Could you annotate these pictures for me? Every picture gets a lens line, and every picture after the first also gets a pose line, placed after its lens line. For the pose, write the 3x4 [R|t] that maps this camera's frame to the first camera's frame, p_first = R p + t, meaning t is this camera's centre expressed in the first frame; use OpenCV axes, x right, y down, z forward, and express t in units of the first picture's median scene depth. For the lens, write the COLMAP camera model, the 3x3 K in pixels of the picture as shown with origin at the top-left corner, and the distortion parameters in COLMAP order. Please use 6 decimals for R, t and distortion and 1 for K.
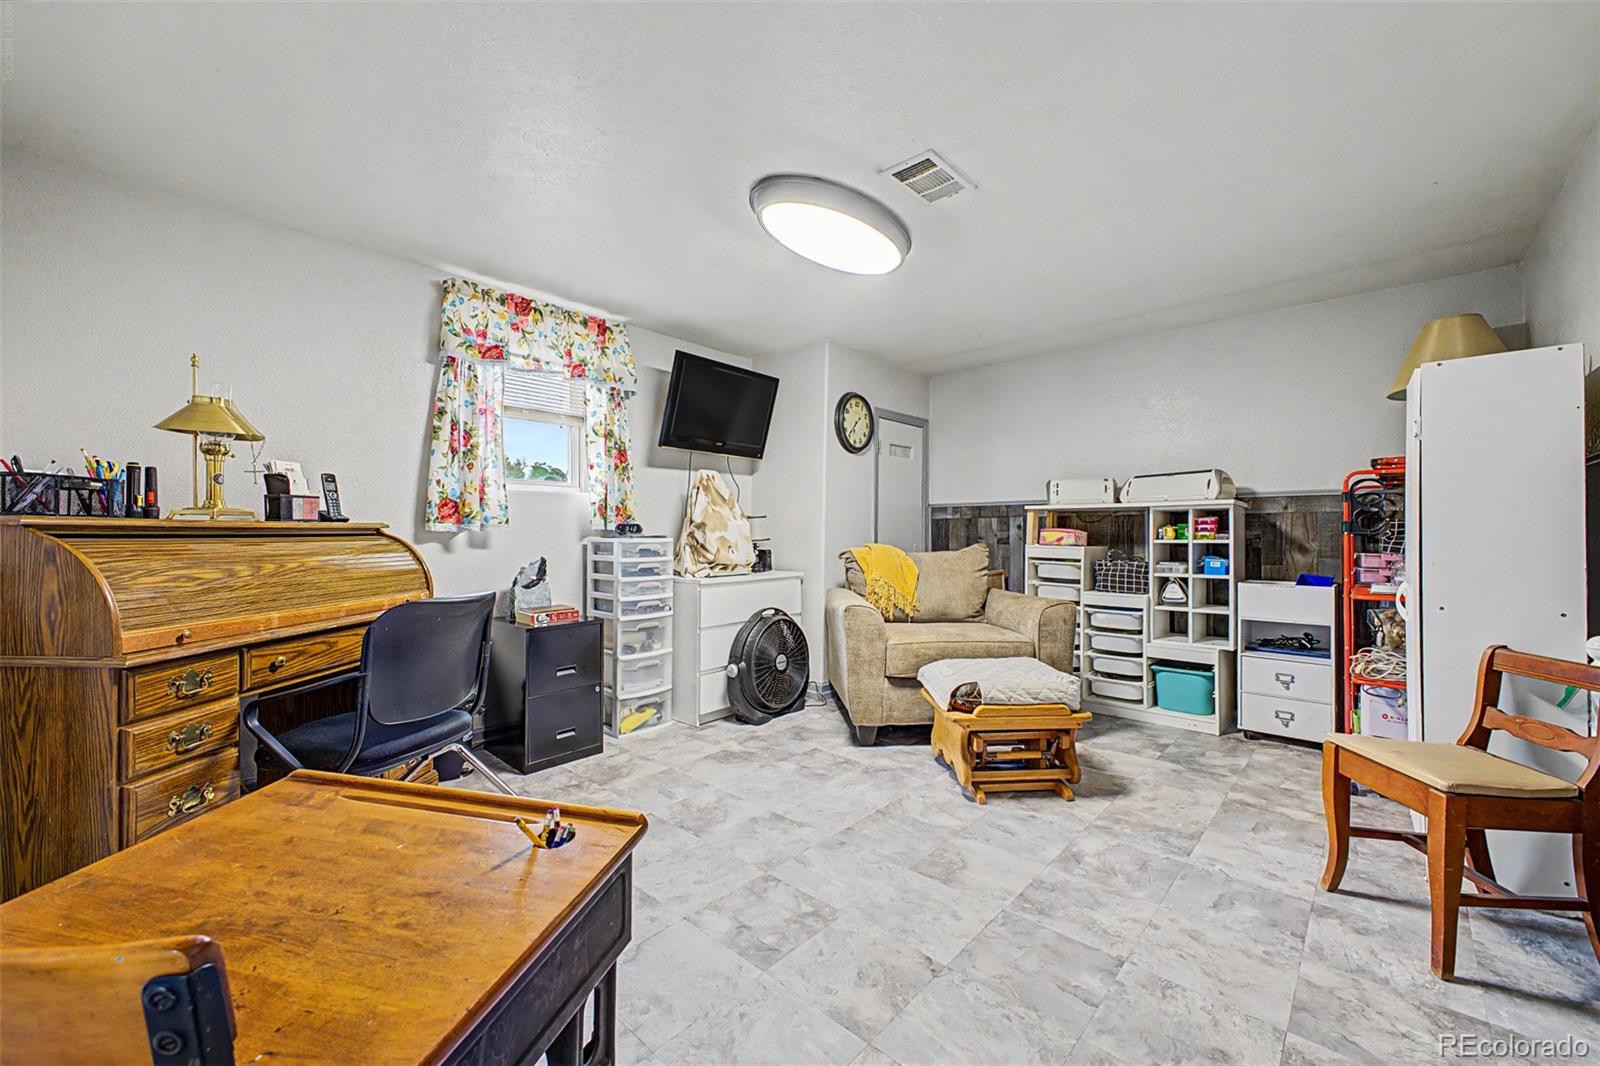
lens RADIAL K [[631.3, 0, 796.5], [0, 631.3, 533.0], [0, 0, 1]] dist [0.018976, -0.006733]
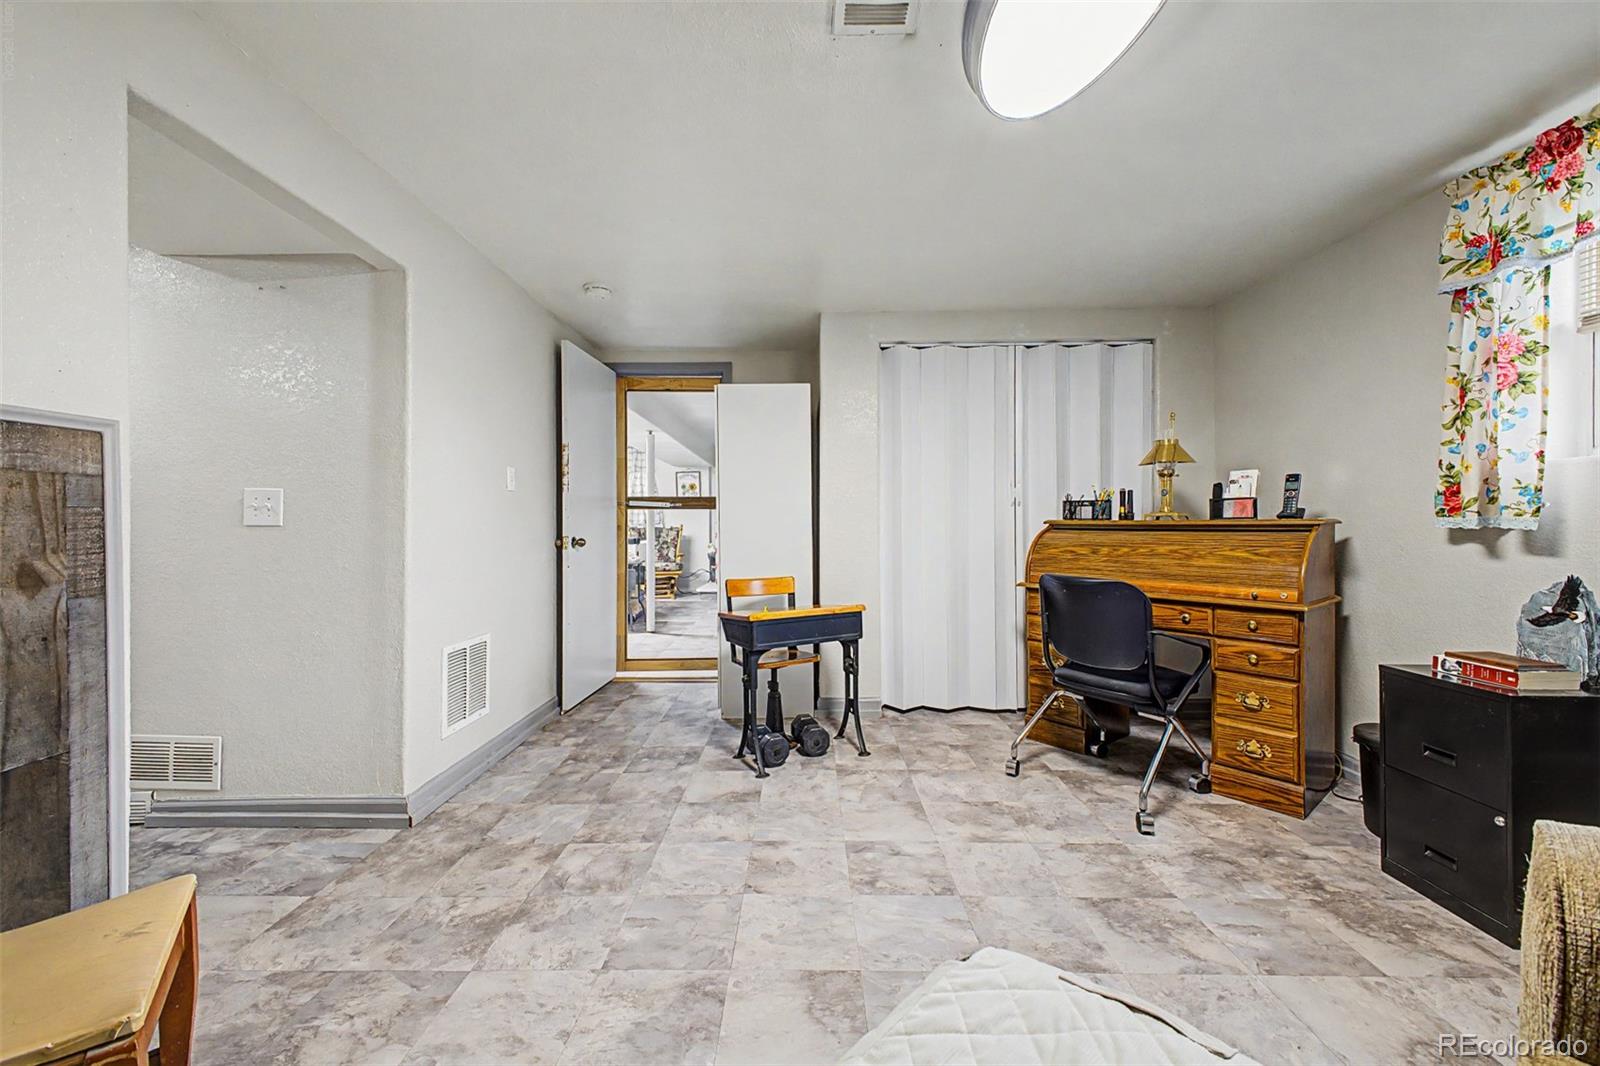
lens RADIAL K [[631.3, 0, 796.5], [0, 631.3, 533.0], [0, 0, 1]] dist [0.018976, -0.006733]
pose [[-0.734405, 0.004794, -0.678694, 0.674298], [-0.005653, 0.999897, 0.013180, -0.003742], [0.678687, 0.013516, -0.734303, 1.351733]]
